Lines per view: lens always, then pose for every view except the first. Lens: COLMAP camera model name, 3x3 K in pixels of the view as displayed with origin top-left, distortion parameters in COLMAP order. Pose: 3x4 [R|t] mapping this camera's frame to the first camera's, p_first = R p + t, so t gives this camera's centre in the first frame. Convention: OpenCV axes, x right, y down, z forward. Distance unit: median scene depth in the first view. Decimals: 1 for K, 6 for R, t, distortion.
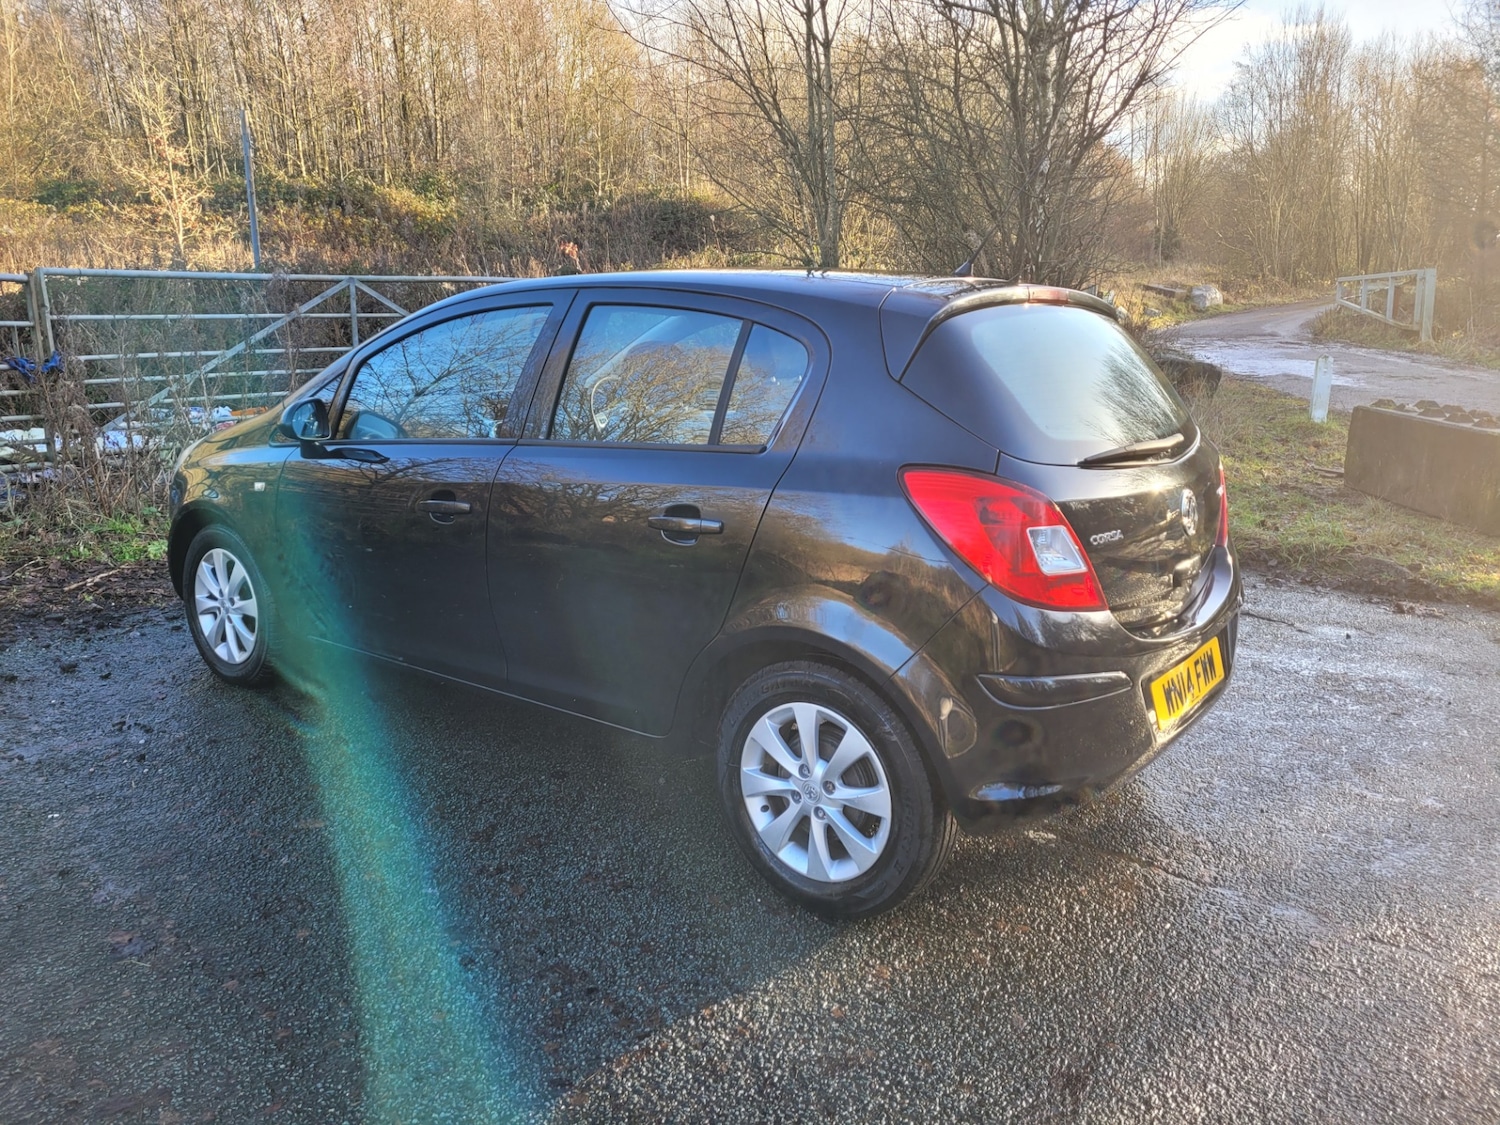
lens RADIAL K [[1112.3, 0, 775.2], [0, 1112.3, 559.0], [0, 0, 1]] dist [0.066246, -0.047549]
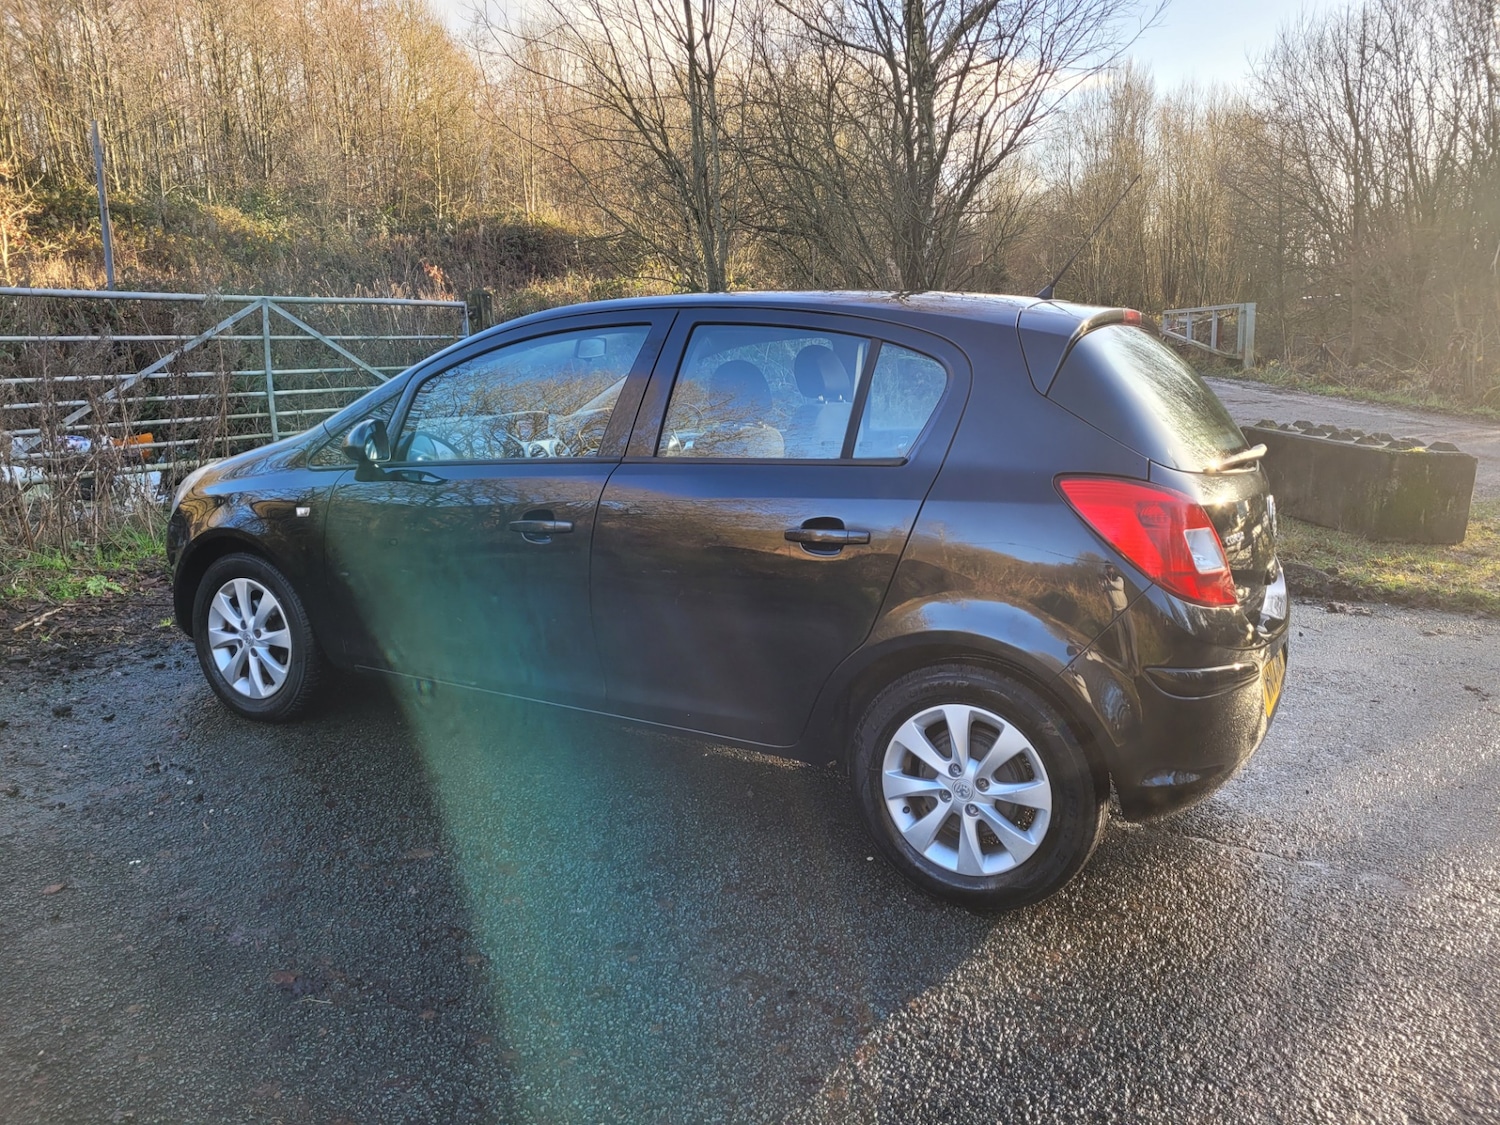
lens RADIAL K [[1112.3, 0, 764.6], [0, 1112.3, 565.9], [0, 0, 1]] dist [0.066246, -0.047549]
pose [[0.989677, -0.024173, 0.141264, -0.144847], [0.026714, 0.999513, -0.016118, 0.005739], [-0.140805, 0.019725, 0.989841, -0.004810]]
